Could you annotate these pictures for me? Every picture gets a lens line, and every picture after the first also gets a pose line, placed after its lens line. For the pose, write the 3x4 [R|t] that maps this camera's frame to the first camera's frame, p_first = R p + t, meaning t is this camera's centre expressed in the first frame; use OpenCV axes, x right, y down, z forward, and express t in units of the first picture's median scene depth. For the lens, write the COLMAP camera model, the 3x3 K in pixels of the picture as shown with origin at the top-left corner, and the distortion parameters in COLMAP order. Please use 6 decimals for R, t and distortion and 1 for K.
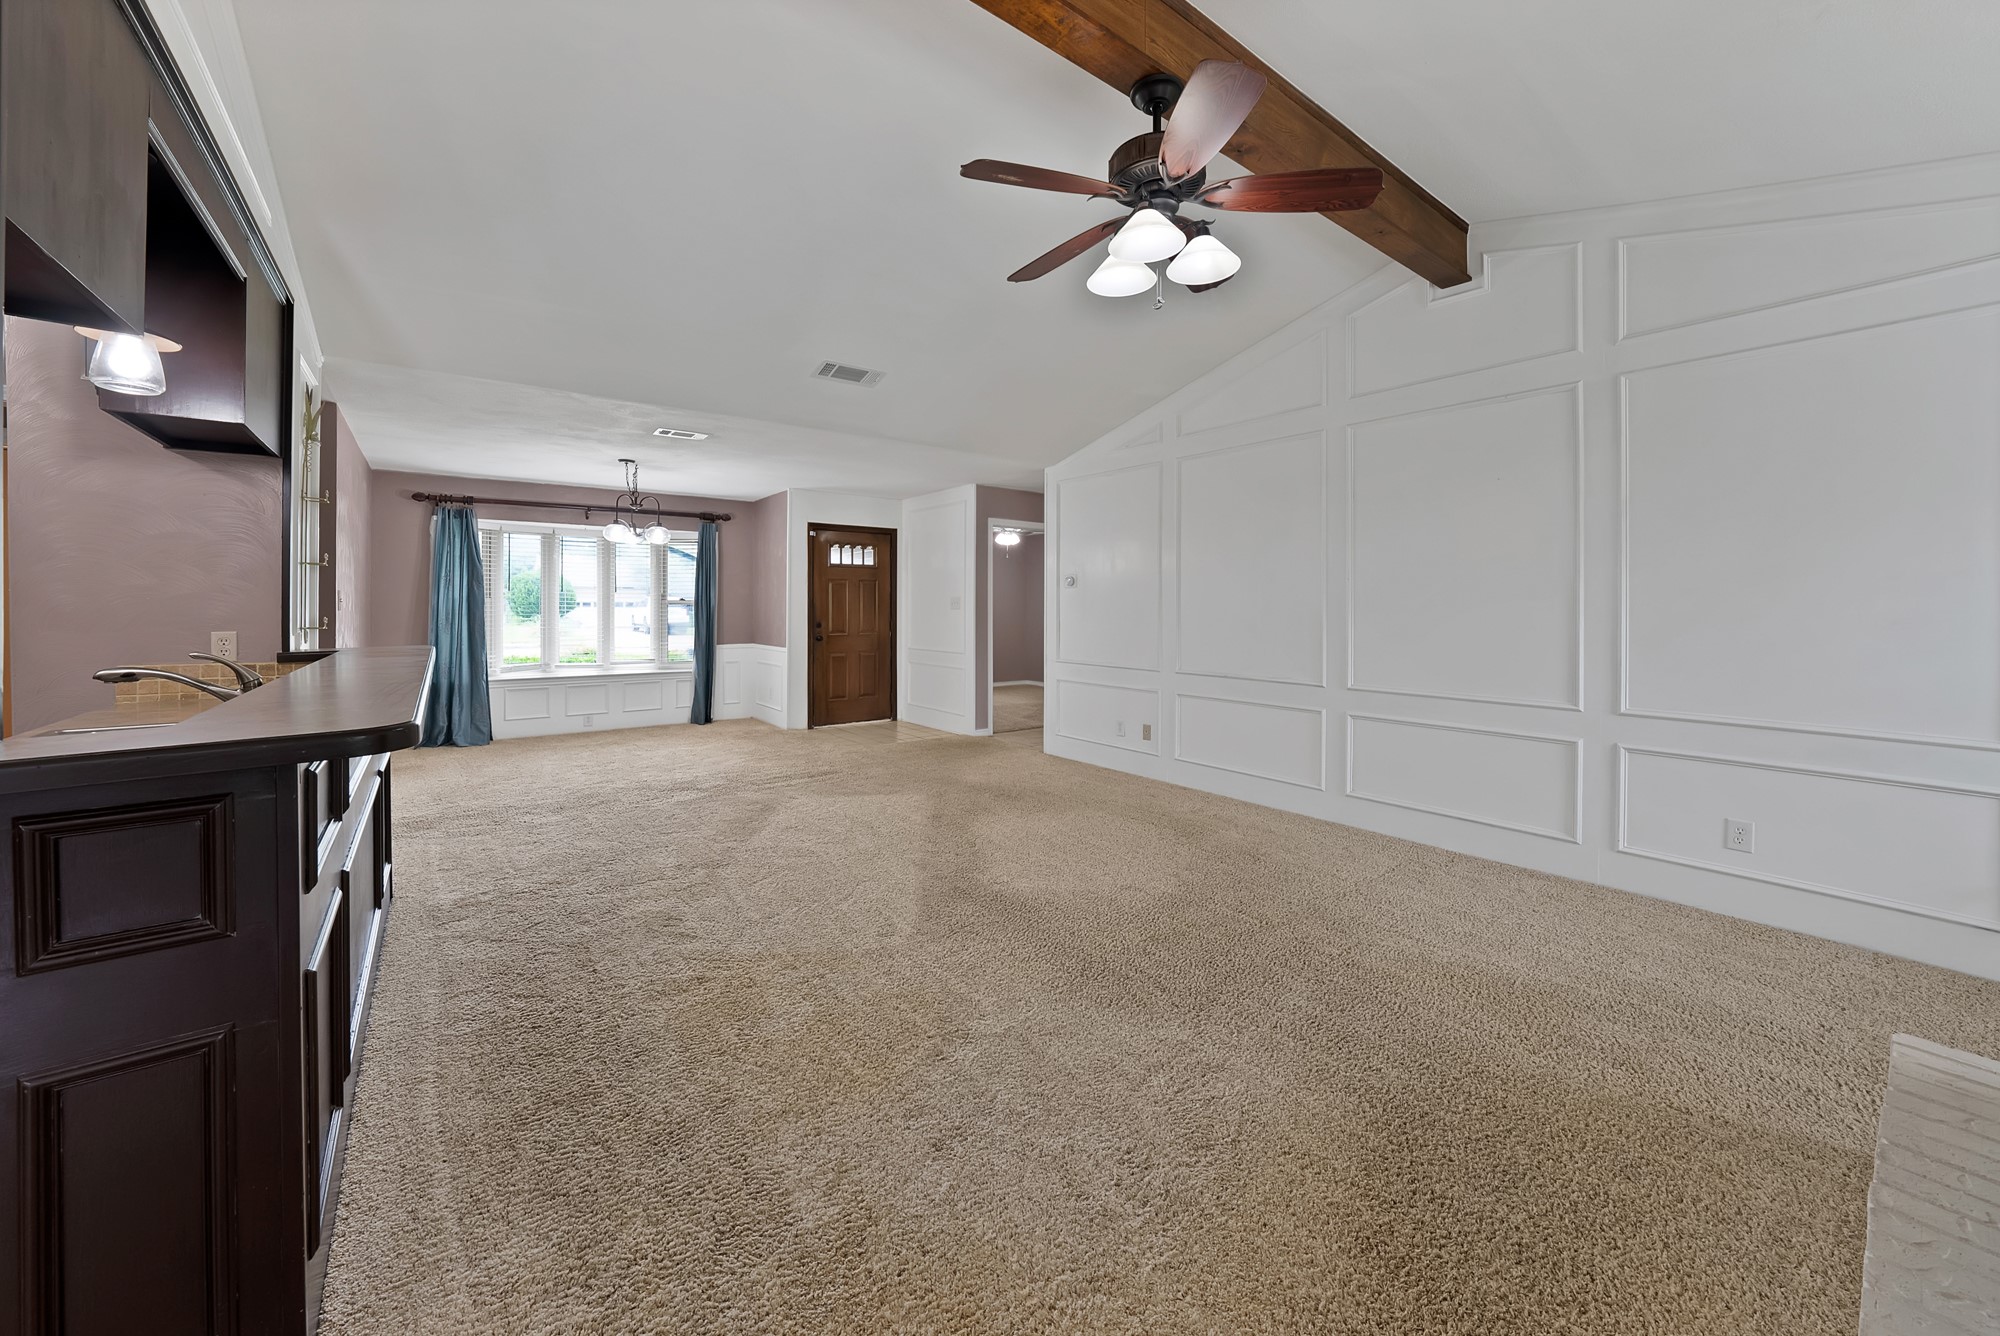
lens RADIAL K [[729.5, 0, 983.3], [0, 729.5, 605.9], [0, 0, 1]] dist [-0.019384, 0.000222]
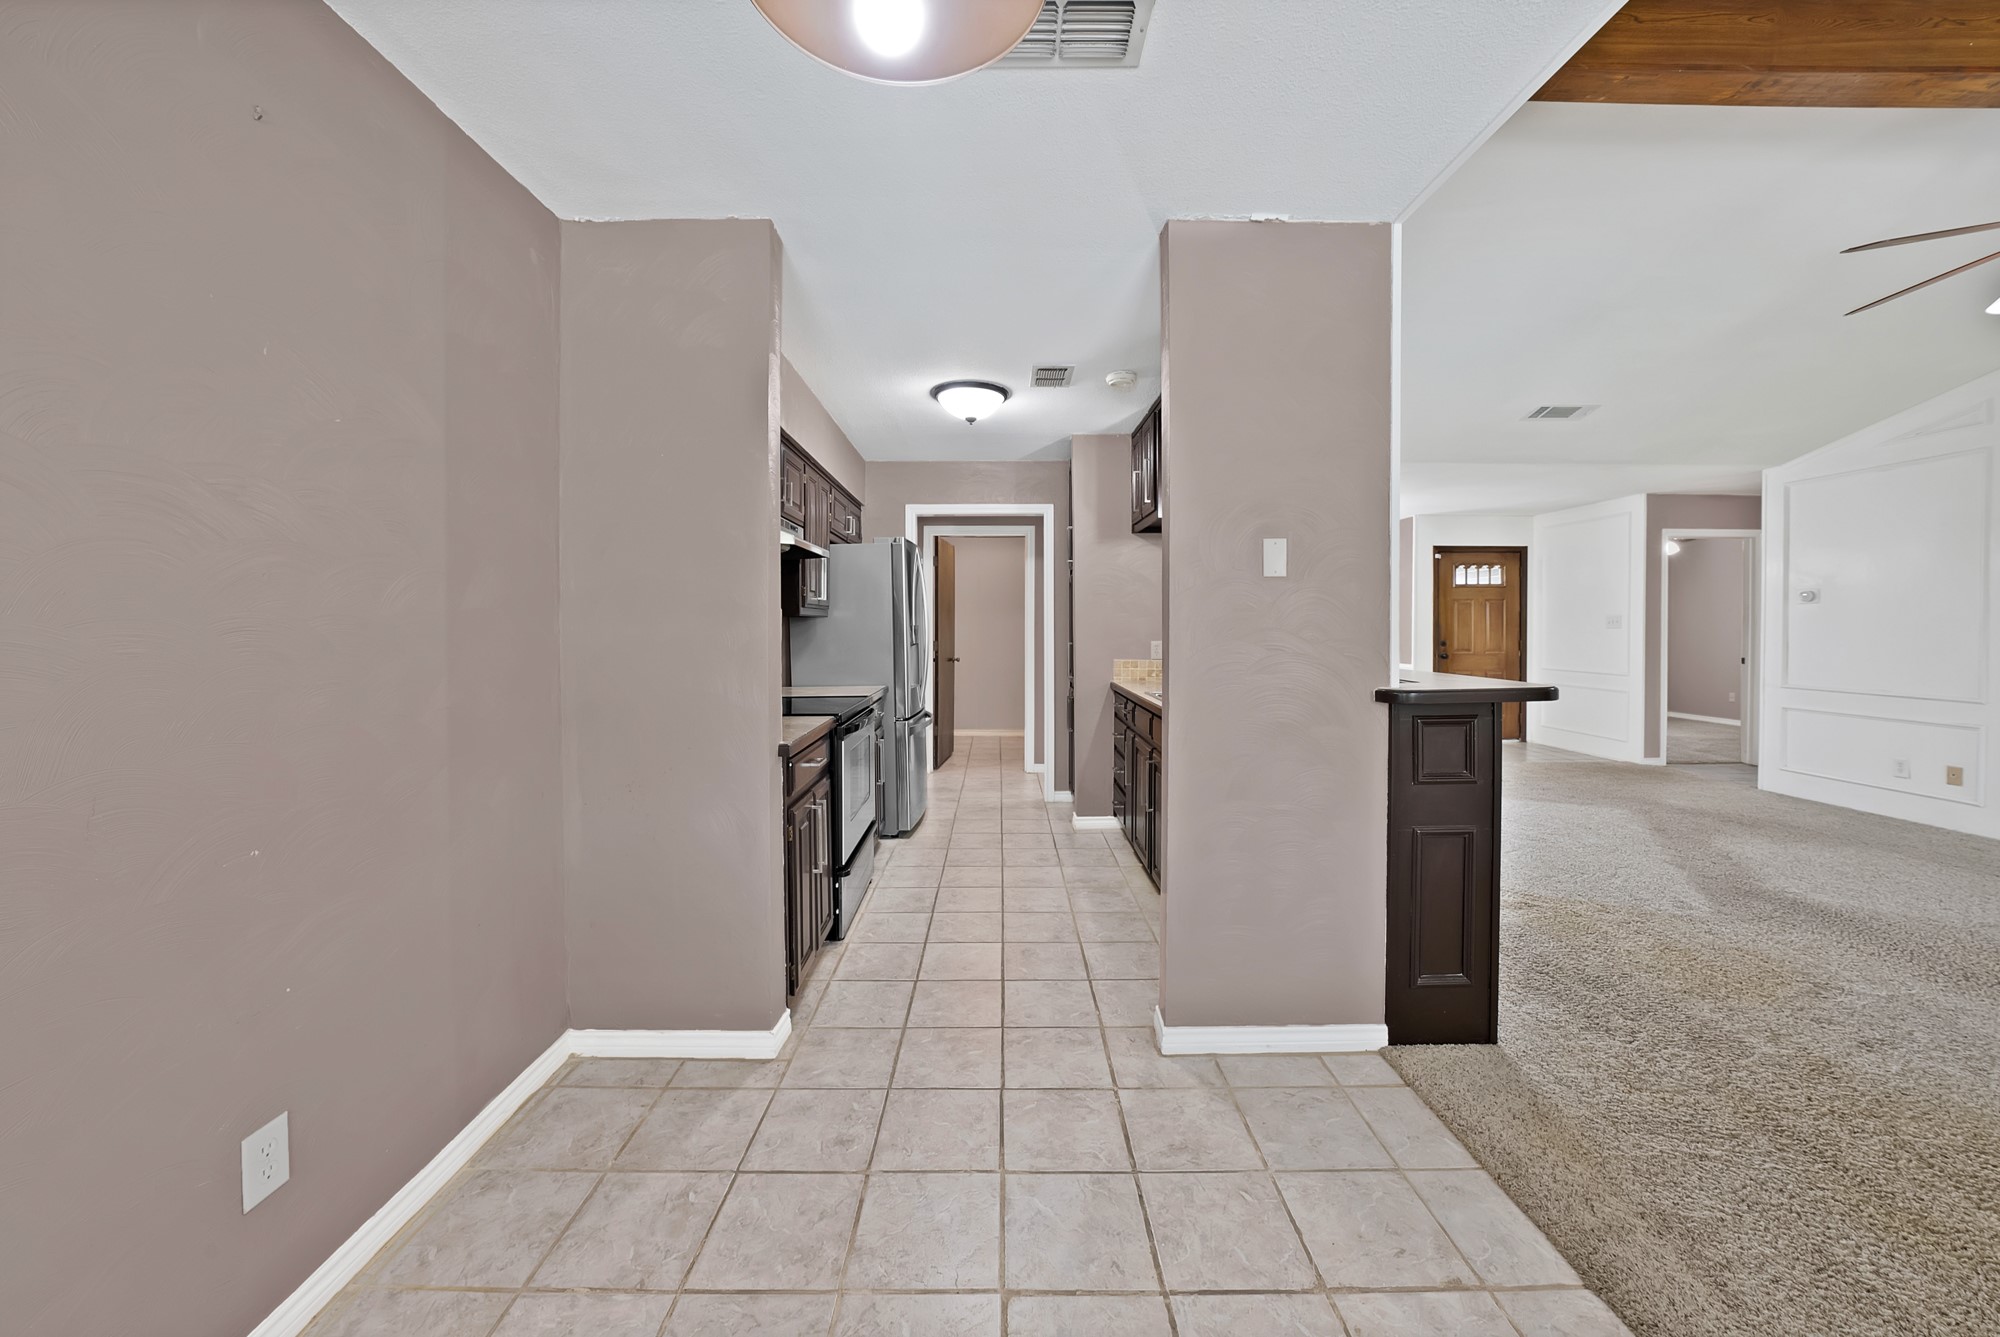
lens RADIAL K [[727.9, 0, 993.6], [0, 727.9, 632.1], [0, 0, 1]] dist [-0.034809, 0.007066]
pose [[0.803936, 0.003666, -0.594704, -0.152140], [0.001500, 0.999965, 0.008193, 0.000706], [0.594714, -0.007479, 0.803903, -0.242250]]
